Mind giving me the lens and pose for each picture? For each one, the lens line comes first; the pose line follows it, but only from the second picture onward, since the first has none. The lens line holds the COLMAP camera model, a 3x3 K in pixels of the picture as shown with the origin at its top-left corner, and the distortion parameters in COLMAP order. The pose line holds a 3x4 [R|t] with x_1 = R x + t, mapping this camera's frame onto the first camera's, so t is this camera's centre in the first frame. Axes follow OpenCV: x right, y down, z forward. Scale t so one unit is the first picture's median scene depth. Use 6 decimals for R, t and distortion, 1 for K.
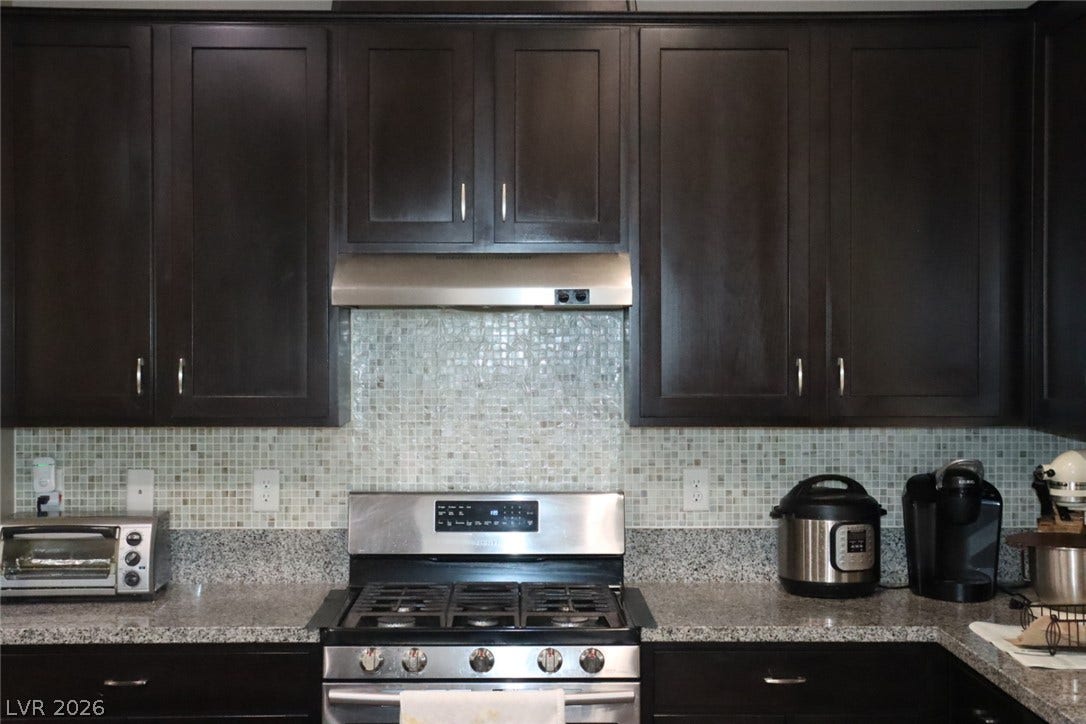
lens RADIAL K [[1442.2, 0, 543.0], [0, 1442.2, 362.0], [0, 0, 1]] dist [0.035612, 0.093074]
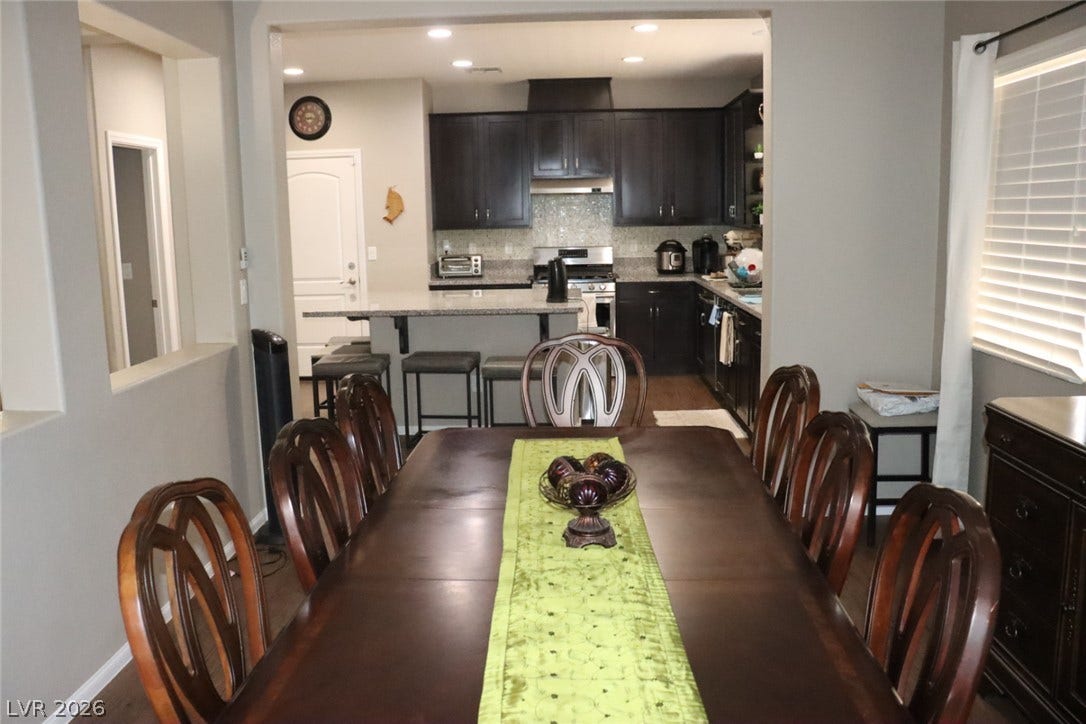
lens RADIAL K [[940.7, 0, 543.0], [0, 940.7, 362.0], [0, 0, 1]] dist [-0.160972, 0.184077]
pose [[0.998814, -0.013969, -0.046638, -0.009358], [0.020705, 0.988884, 0.147244, 0.030769], [0.044063, -0.148035, 0.988000, -1.305741]]
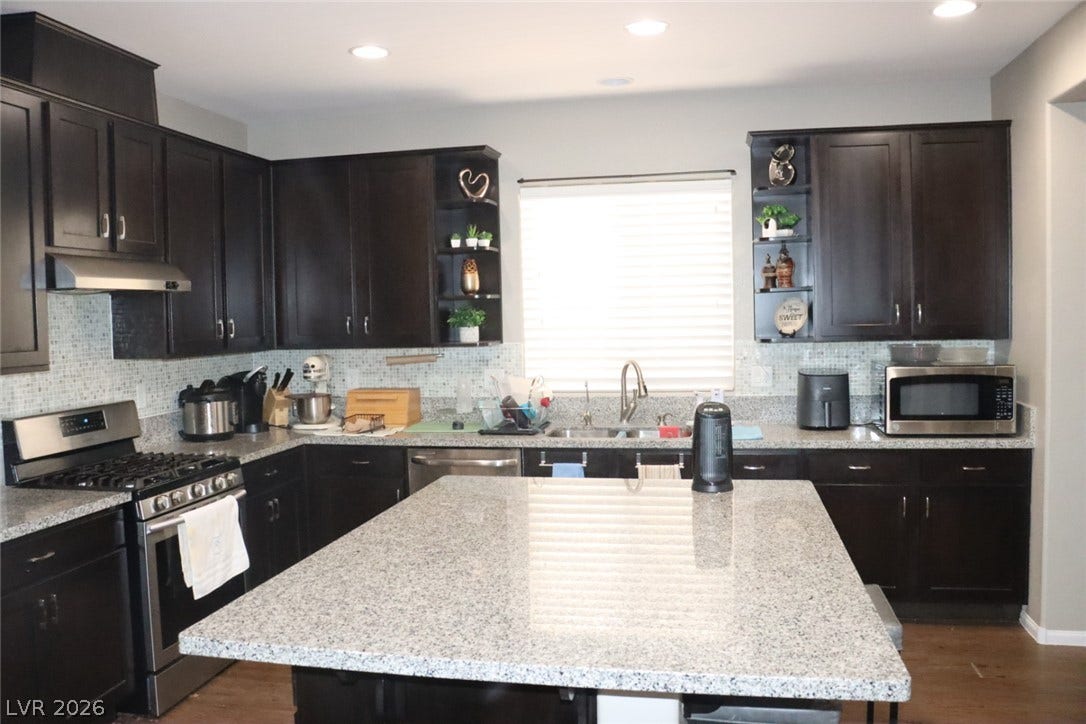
lens RADIAL K [[887.7, 0, 543.0], [0, 887.7, 362.0], [0, 0, 1]] dist [-0.176510, 0.171989]
pose [[0.194644, -0.059294, 0.979080, -0.871679], [0.031628, 0.998032, 0.054154, 0.004989], [-0.980364, 0.020426, 0.196136, 0.327385]]
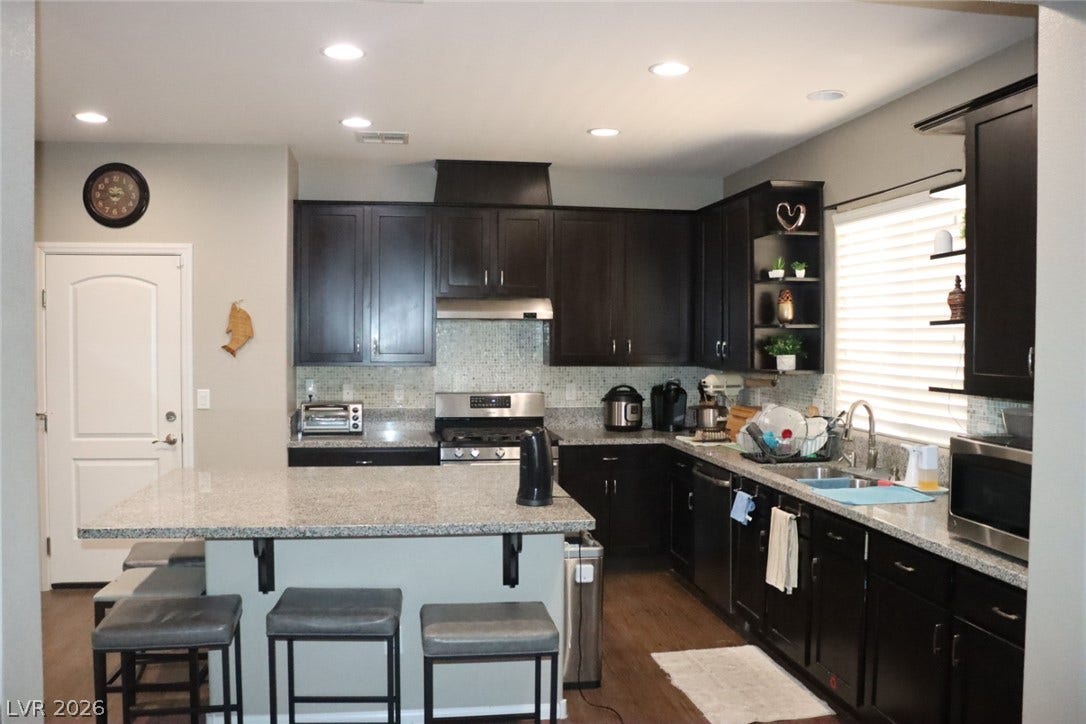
lens RADIAL K [[910.0, 0, 543.0], [0, 910.0, 362.0], [0, 0, 1]] dist [-0.180756, 0.172679]
pose [[0.987636, 0.000812, 0.156762, -0.199720], [-0.004119, 0.999776, 0.020775, 0.003977], [-0.156710, -0.021164, 0.987418, -0.583085]]
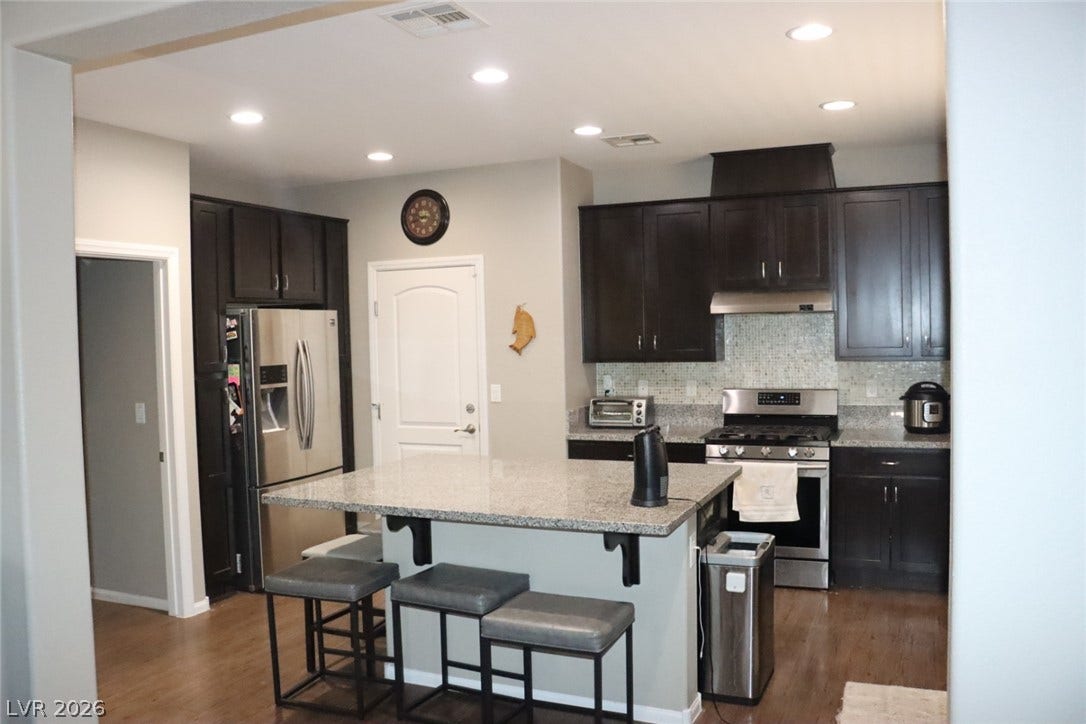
lens RADIAL K [[910.0, 0, 543.0], [0, 910.0, 362.0], [0, 0, 1]] dist [-0.180756, 0.172679]
pose [[0.912596, -0.007161, -0.408801, 0.219291], [0.018841, 0.999521, 0.024552, 0.001102], [0.408429, -0.030108, 0.912293, -0.536835]]
